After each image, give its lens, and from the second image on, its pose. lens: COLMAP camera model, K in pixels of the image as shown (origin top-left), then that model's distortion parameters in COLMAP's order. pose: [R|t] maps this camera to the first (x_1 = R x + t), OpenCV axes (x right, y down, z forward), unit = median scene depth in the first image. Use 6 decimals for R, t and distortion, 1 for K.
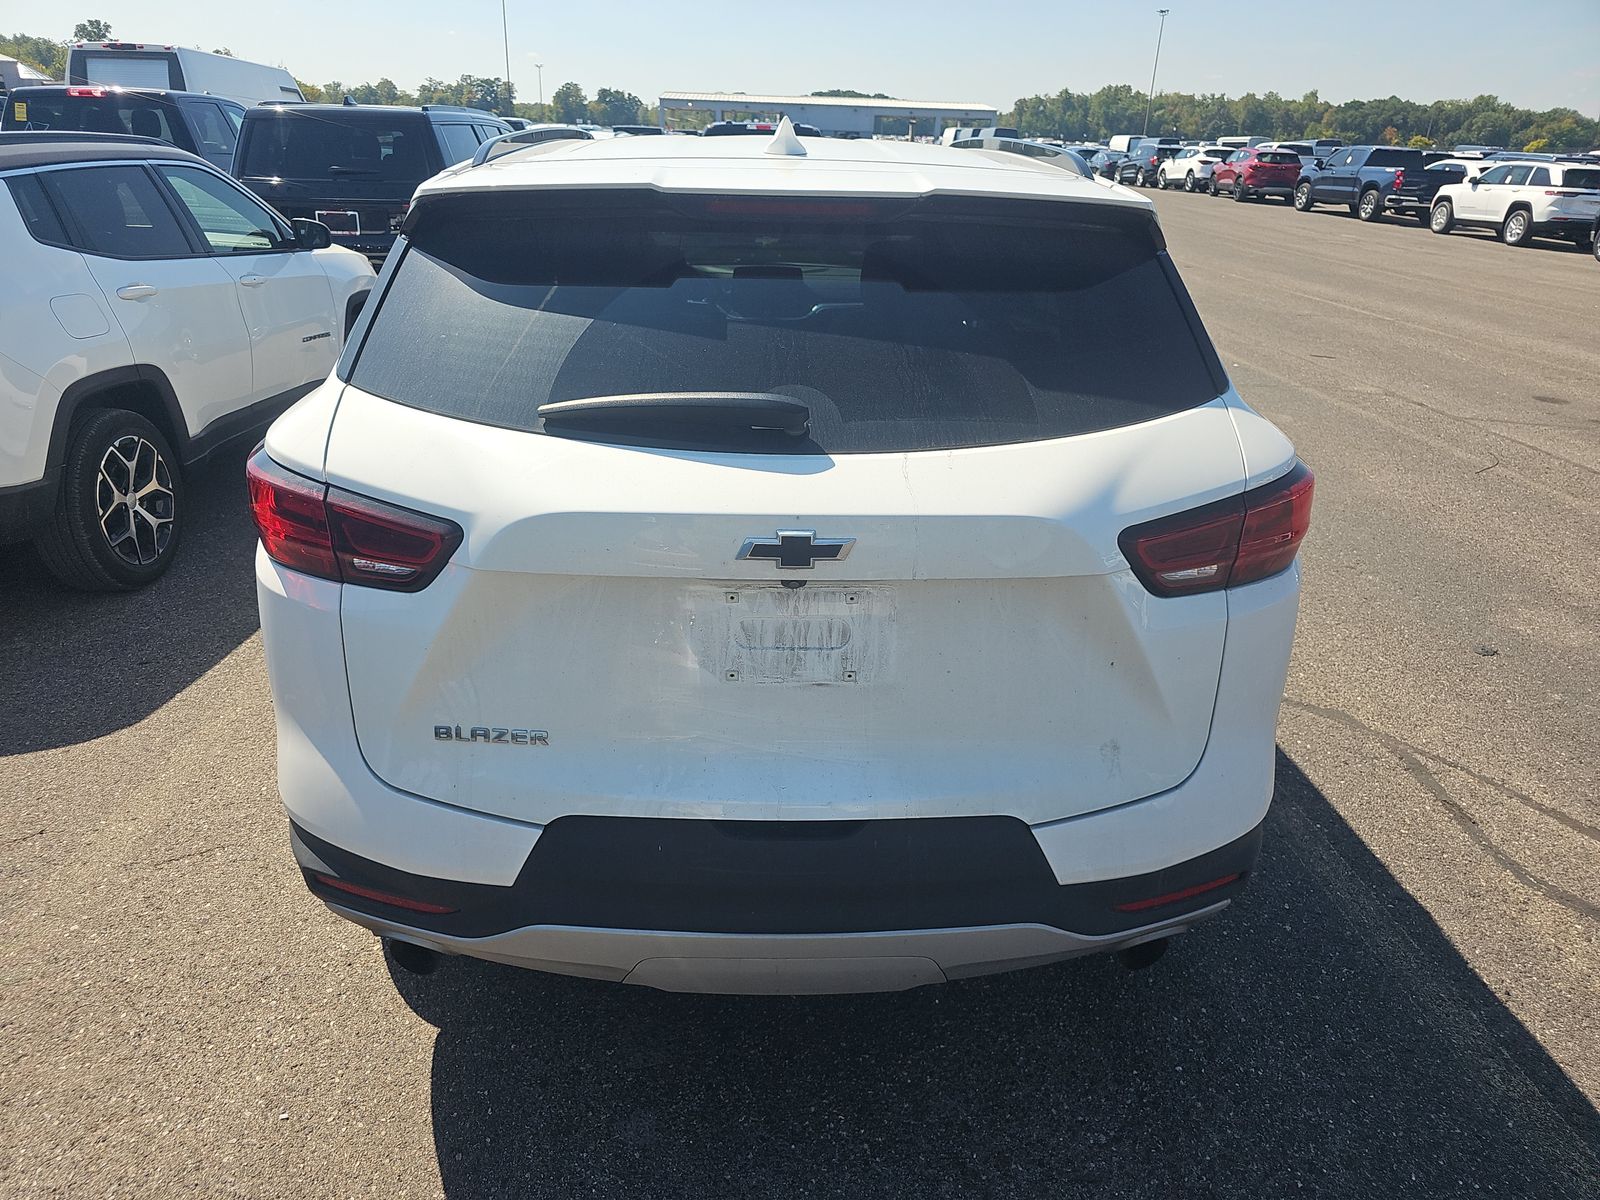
lens RADIAL K [[1018.9, 0, 800.0], [0, 1018.9, 600.0], [0, 0, 1]] dist [0.032674, -0.023341]
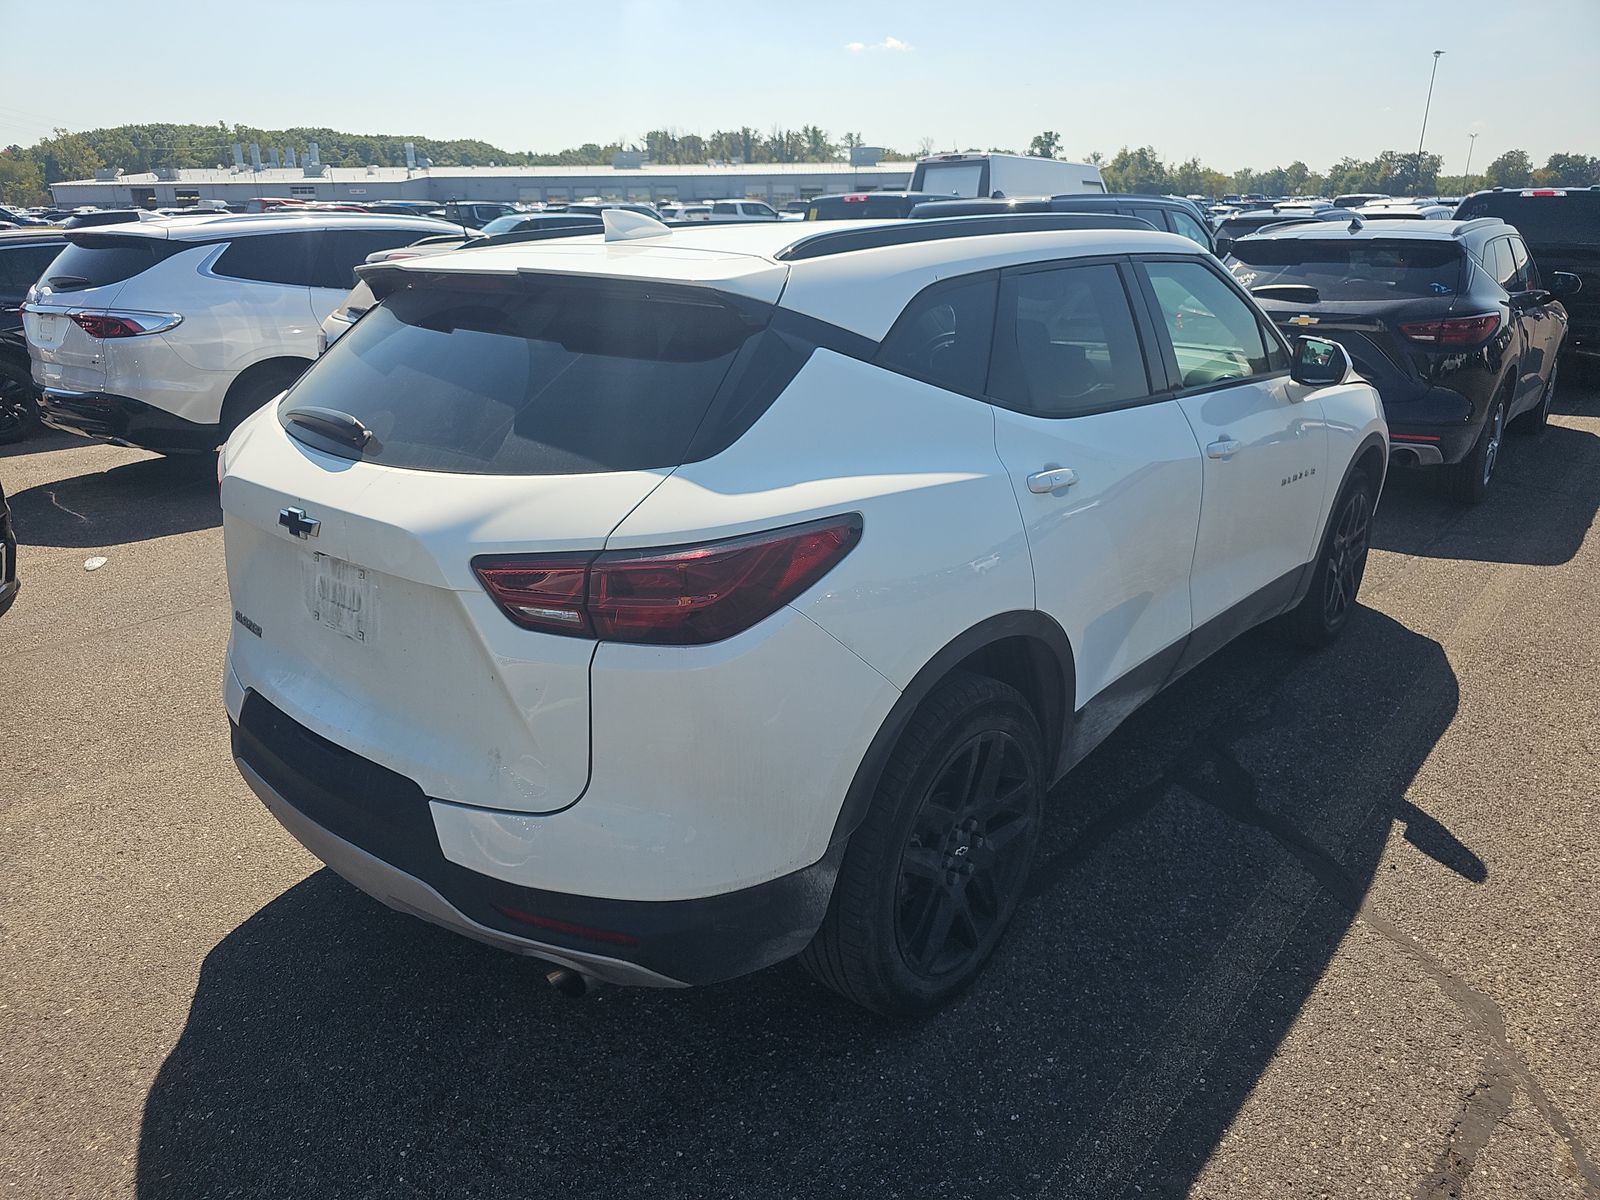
lens RADIAL K [[1018.9, 0, 800.0], [0, 1018.9, 600.0], [0, 0, 1]] dist [0.032674, -0.023341]
pose [[0.752633, 0.197458, -0.628135, 1.214155], [-0.240098, 0.970592, 0.017426, -0.117911], [0.613103, 0.137699, 0.777910, 0.313186]]
